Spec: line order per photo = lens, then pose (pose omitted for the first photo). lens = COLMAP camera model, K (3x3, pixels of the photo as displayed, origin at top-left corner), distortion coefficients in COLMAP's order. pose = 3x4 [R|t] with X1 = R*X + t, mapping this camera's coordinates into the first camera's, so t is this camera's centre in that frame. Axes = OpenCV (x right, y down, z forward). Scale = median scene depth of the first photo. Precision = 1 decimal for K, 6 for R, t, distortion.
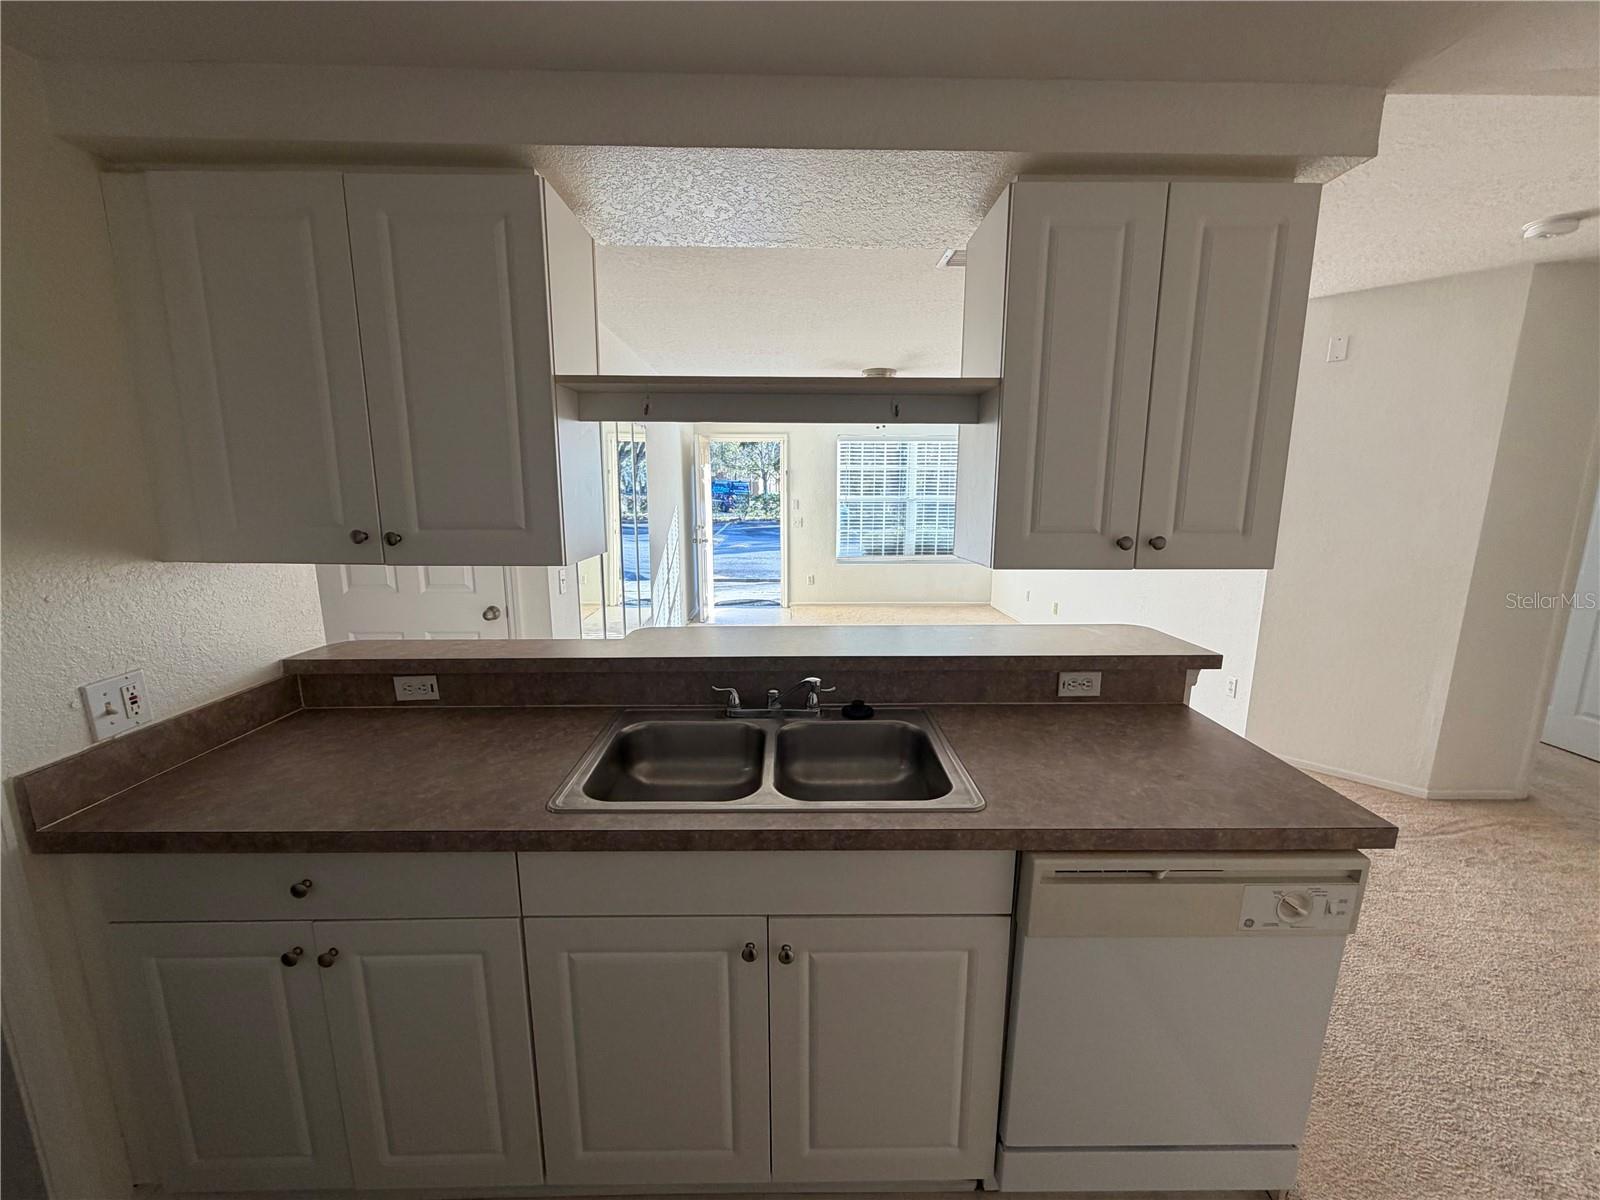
lens RADIAL K [[642.6, 0, 793.6], [0, 642.6, 604.5], [0, 0, 1]] dist [0.005151, 0.000339]
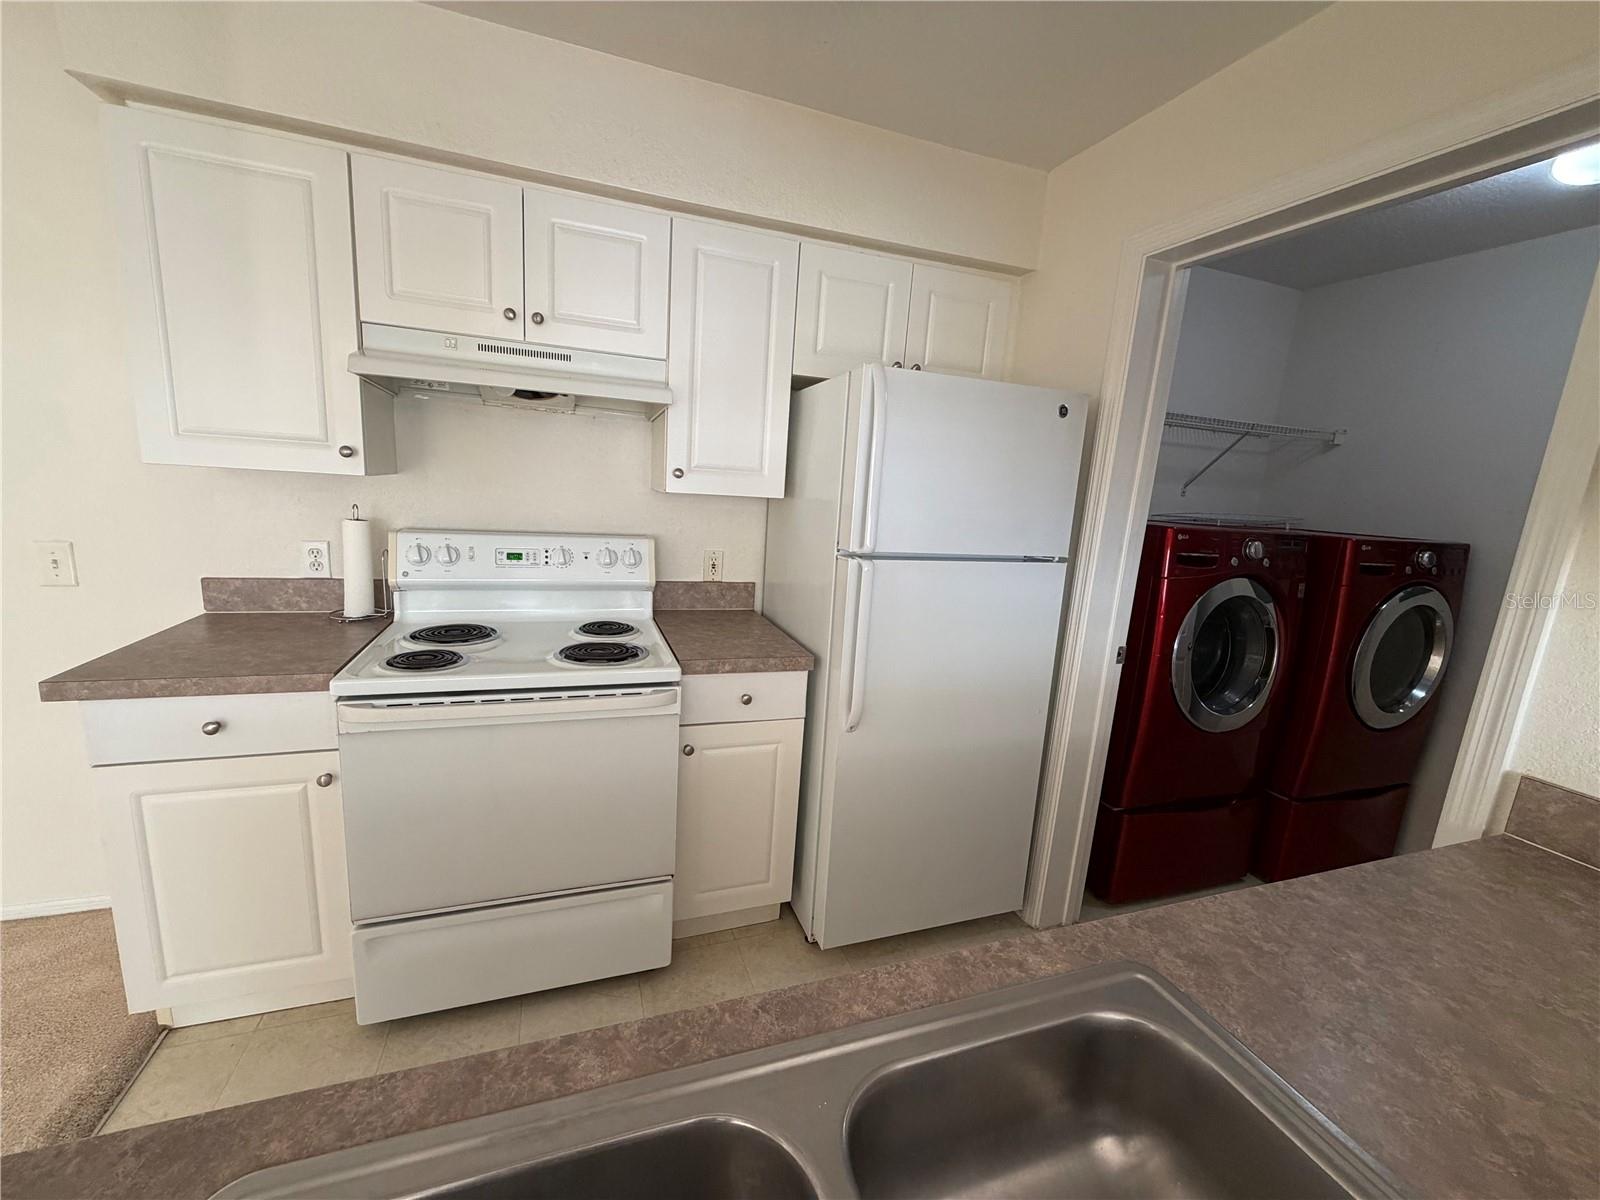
lens RADIAL K [[642.6, 0, 793.6], [0, 642.6, 604.5], [0, 0, 1]] dist [0.005151, 0.000339]
pose [[-0.945787, 0.005649, -0.324738, 0.097717], [-0.117498, 0.926176, 0.358319, -0.146017], [0.302789, 0.377049, -0.875302, 1.162069]]
